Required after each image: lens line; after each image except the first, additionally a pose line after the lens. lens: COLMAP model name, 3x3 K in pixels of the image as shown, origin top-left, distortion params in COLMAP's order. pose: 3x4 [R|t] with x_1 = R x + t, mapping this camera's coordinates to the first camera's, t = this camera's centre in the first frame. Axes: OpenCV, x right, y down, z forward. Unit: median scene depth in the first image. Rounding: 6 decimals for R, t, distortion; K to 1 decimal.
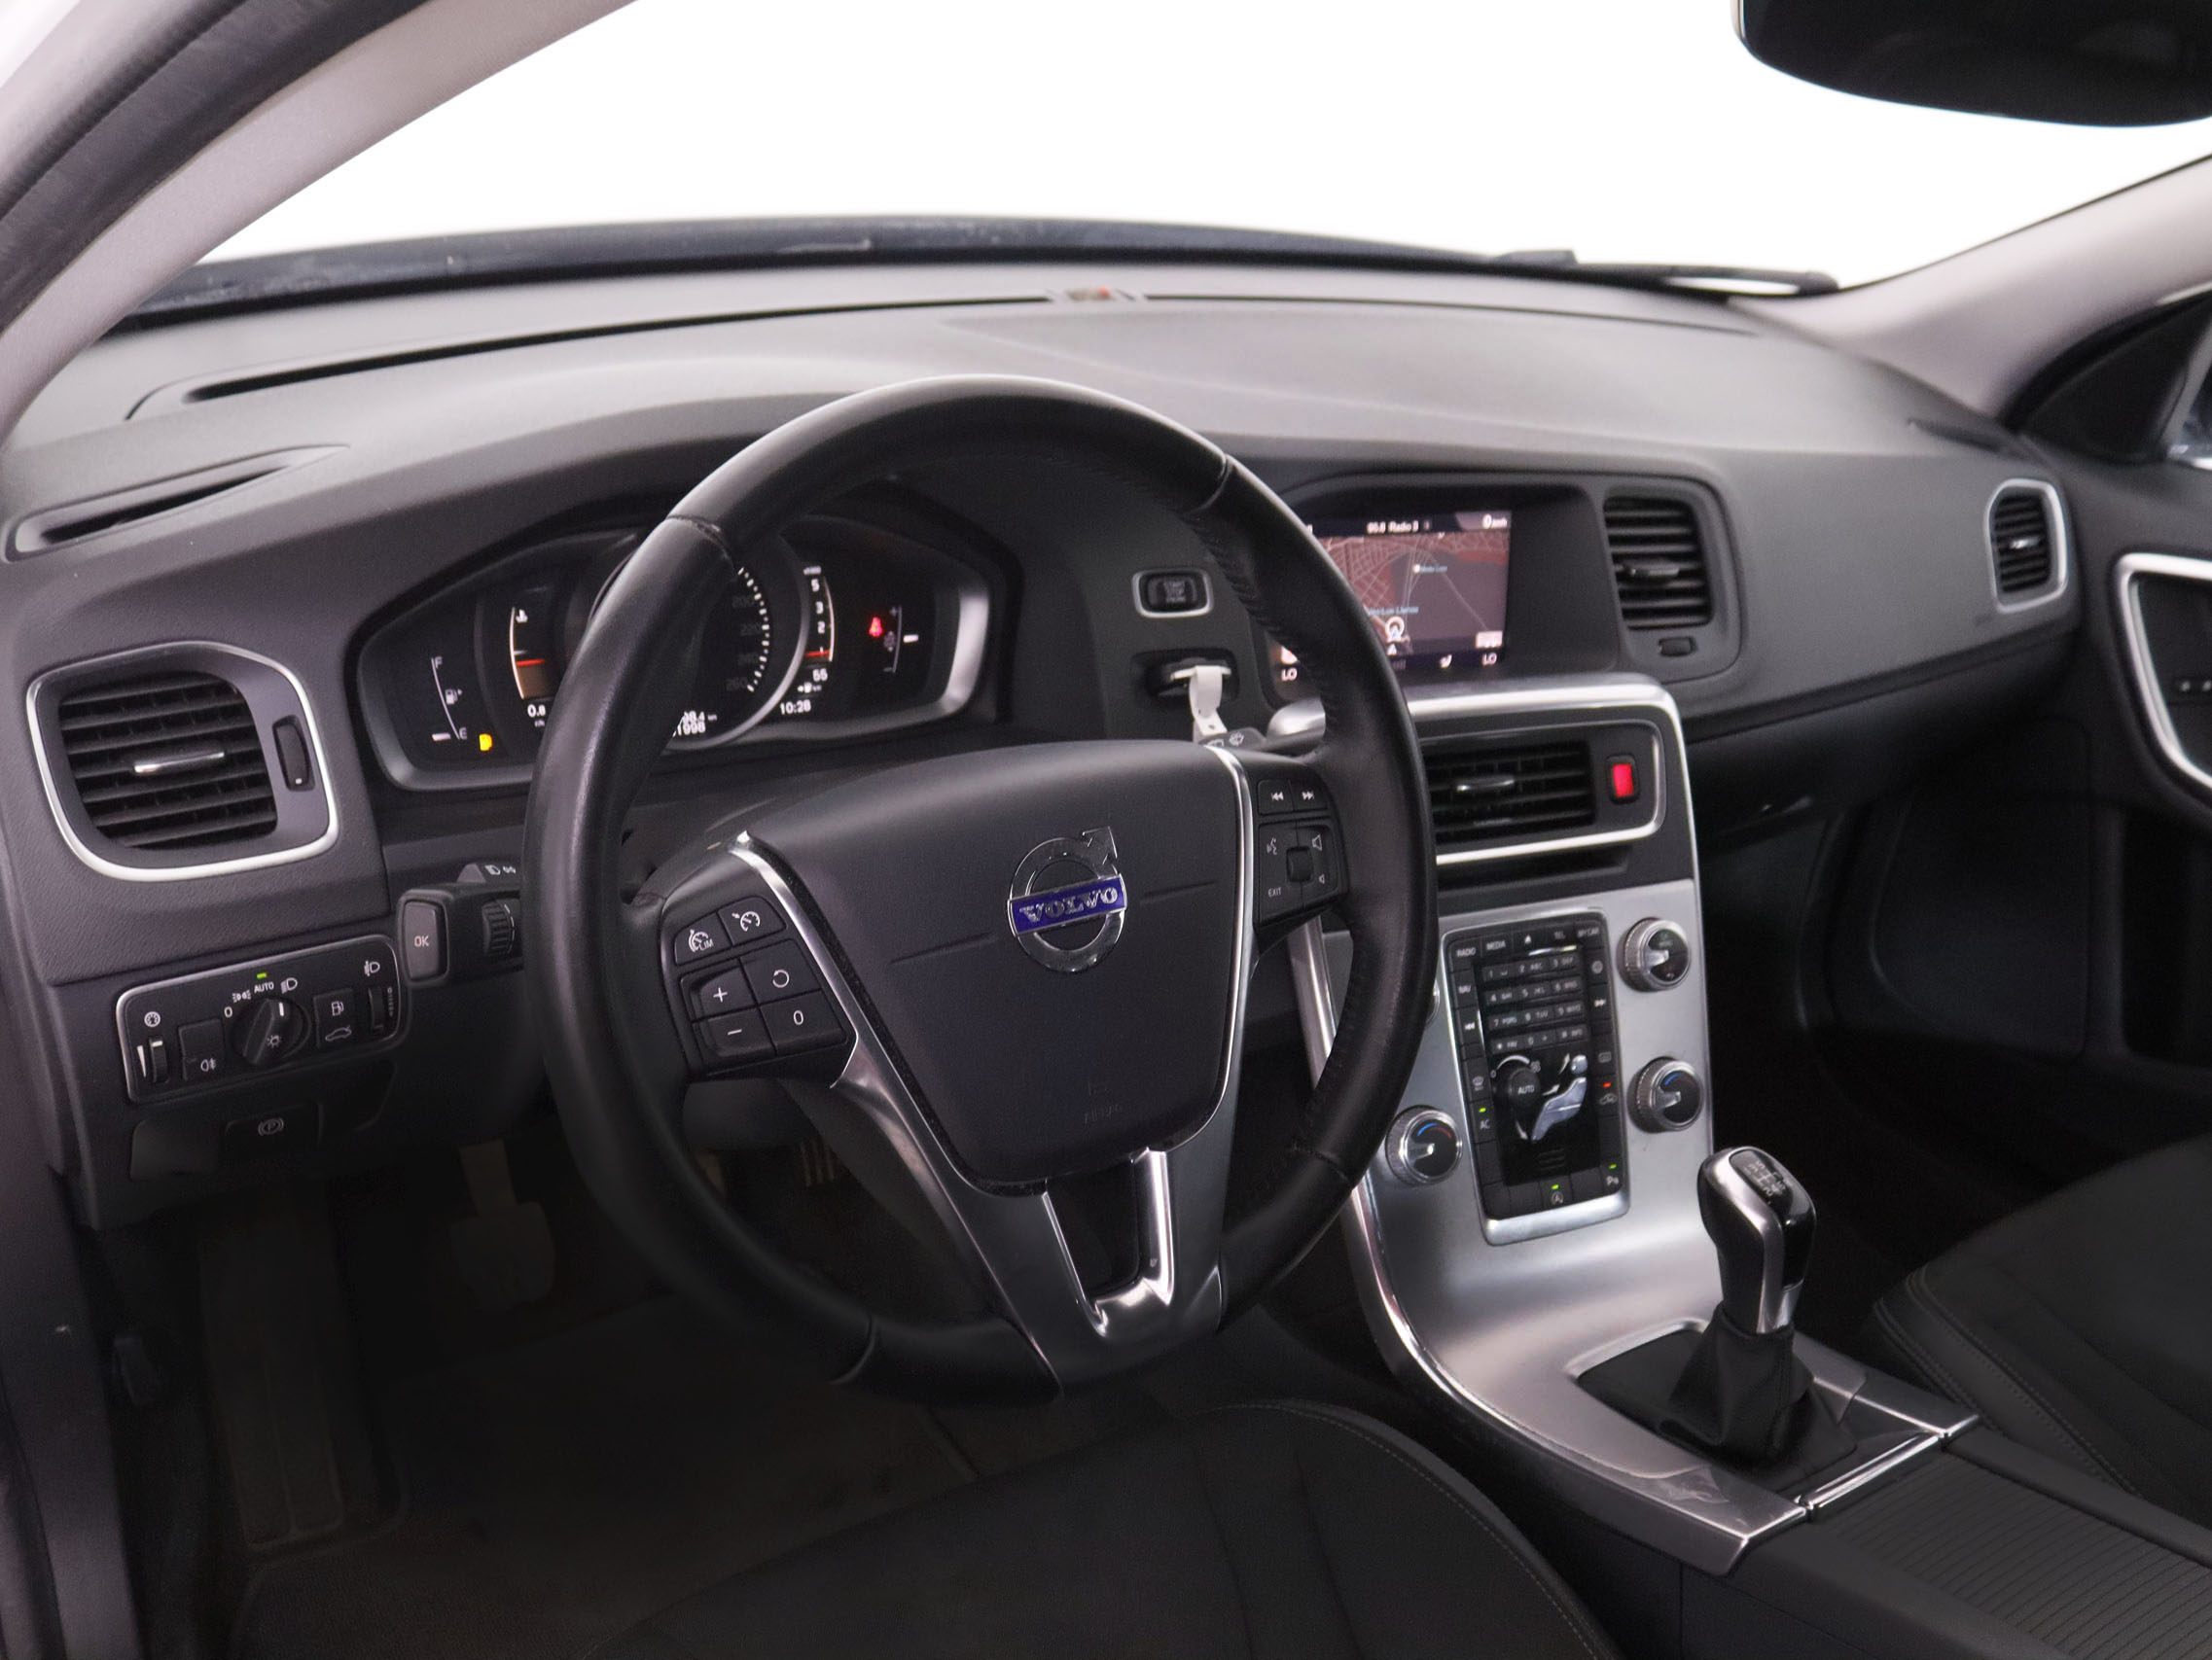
lens RADIAL K [[2019.9, 0, 1112.7], [0, 2019.9, 803.3], [0, 0, 1]] dist [-0.179308, 0.152812]
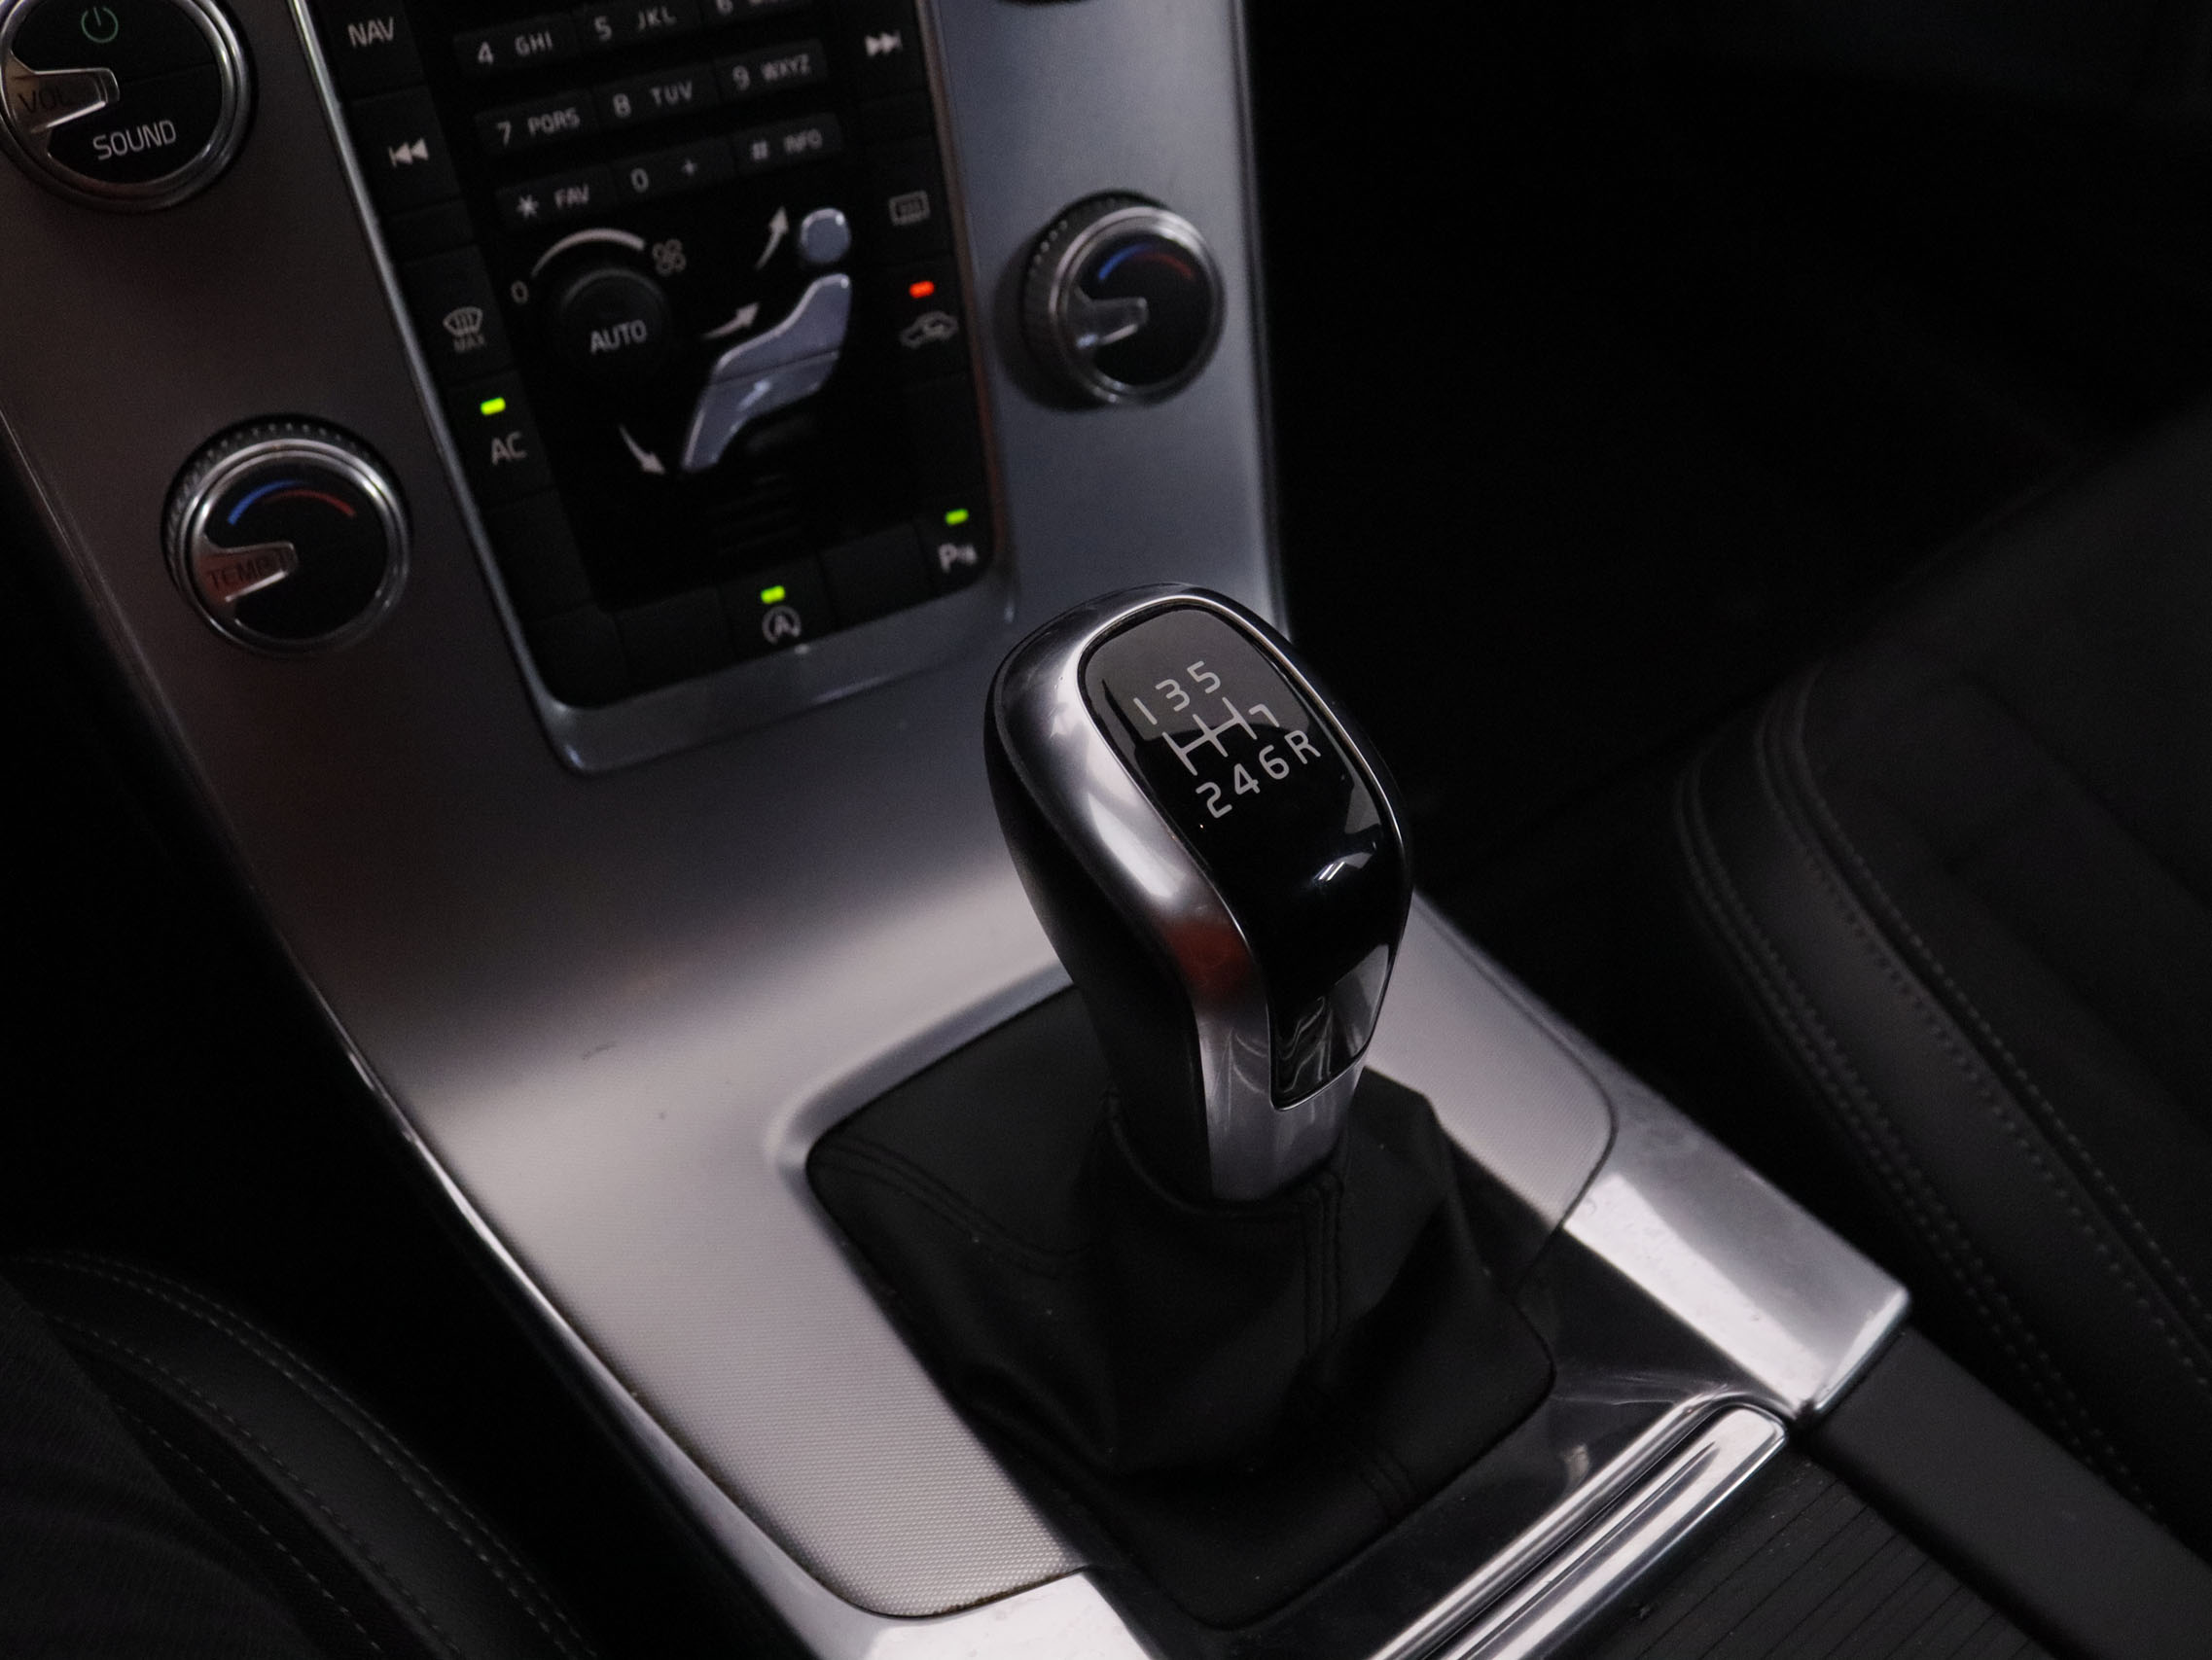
lens RADIAL K [[2019.9, 0, 1112.7], [0, 2019.9, 803.3], [0, 0, 1]] dist [-0.179308, 0.152812]
pose [[0.997065, -0.068724, 0.033745, 0.269443], [0.046068, 0.890560, 0.452526, 0.068138], [-0.061152, -0.449643, 0.891112, 0.668000]]
